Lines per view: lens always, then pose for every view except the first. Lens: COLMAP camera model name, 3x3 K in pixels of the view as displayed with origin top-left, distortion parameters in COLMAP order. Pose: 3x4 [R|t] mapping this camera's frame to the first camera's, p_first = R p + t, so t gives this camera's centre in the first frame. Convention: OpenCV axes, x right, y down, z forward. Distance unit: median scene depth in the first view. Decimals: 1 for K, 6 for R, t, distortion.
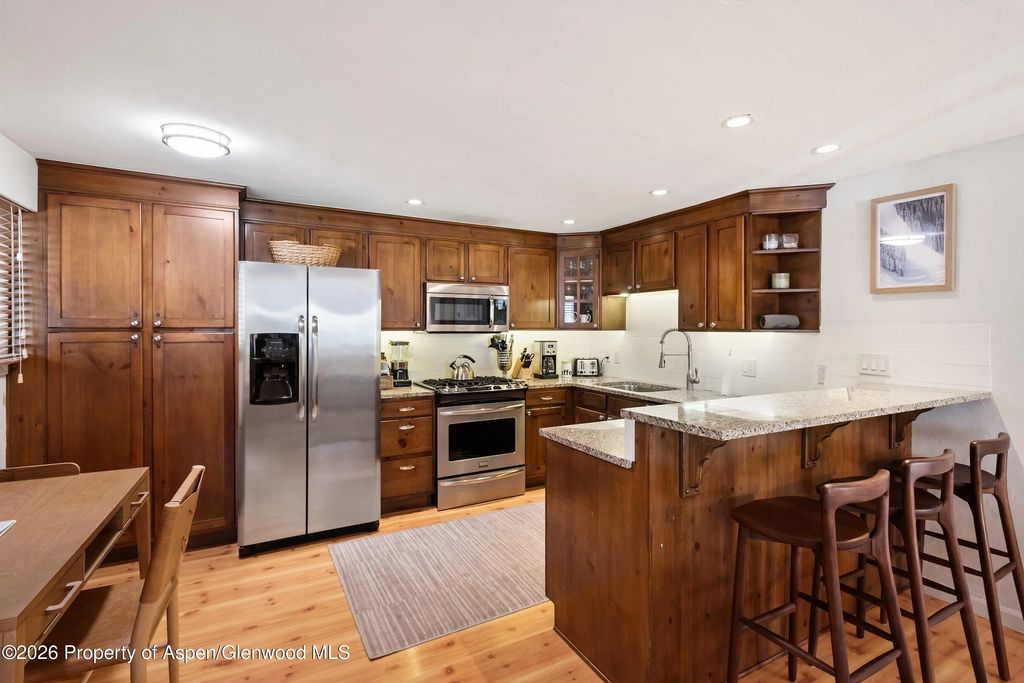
lens RADIAL K [[509.2, 0, 537.0], [0, 509.2, 323.6], [0, 0, 1]] dist [0.004179, 0.000371]
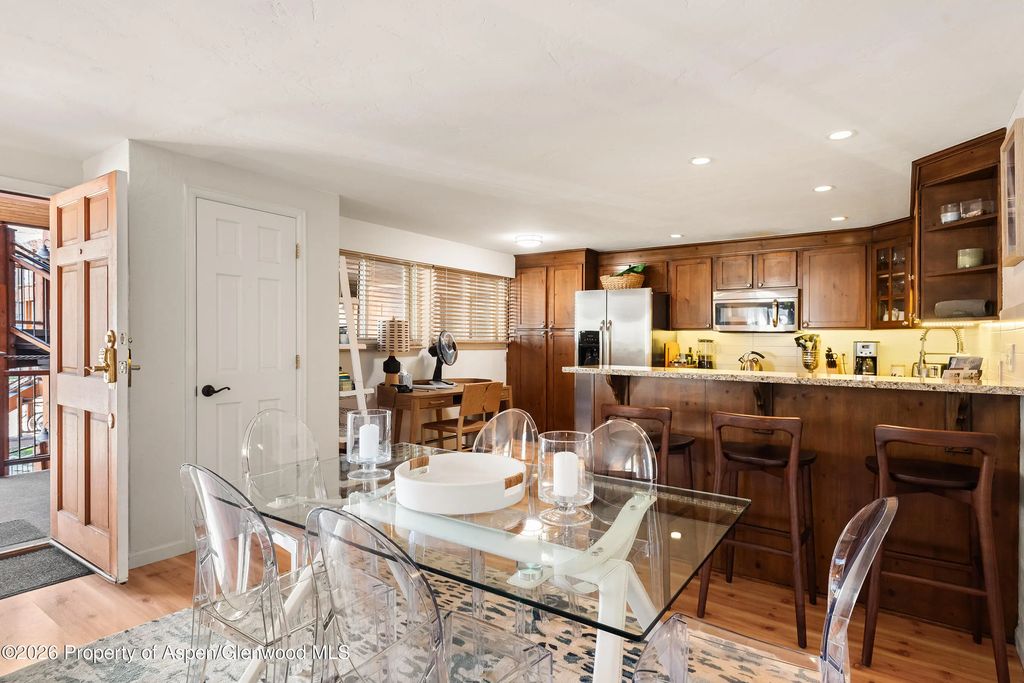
lens RADIAL K [[536.7, 0, 515.0], [0, 536.7, 341.6], [0, 0, 1]] dist [0.000125, -0.000427]
pose [[0.431472, 0.001632, -0.902125, 0.907847], [-0.000967, 0.999999, 0.001347, 0.047876], [0.902126, 0.000291, 0.431473, -0.025425]]
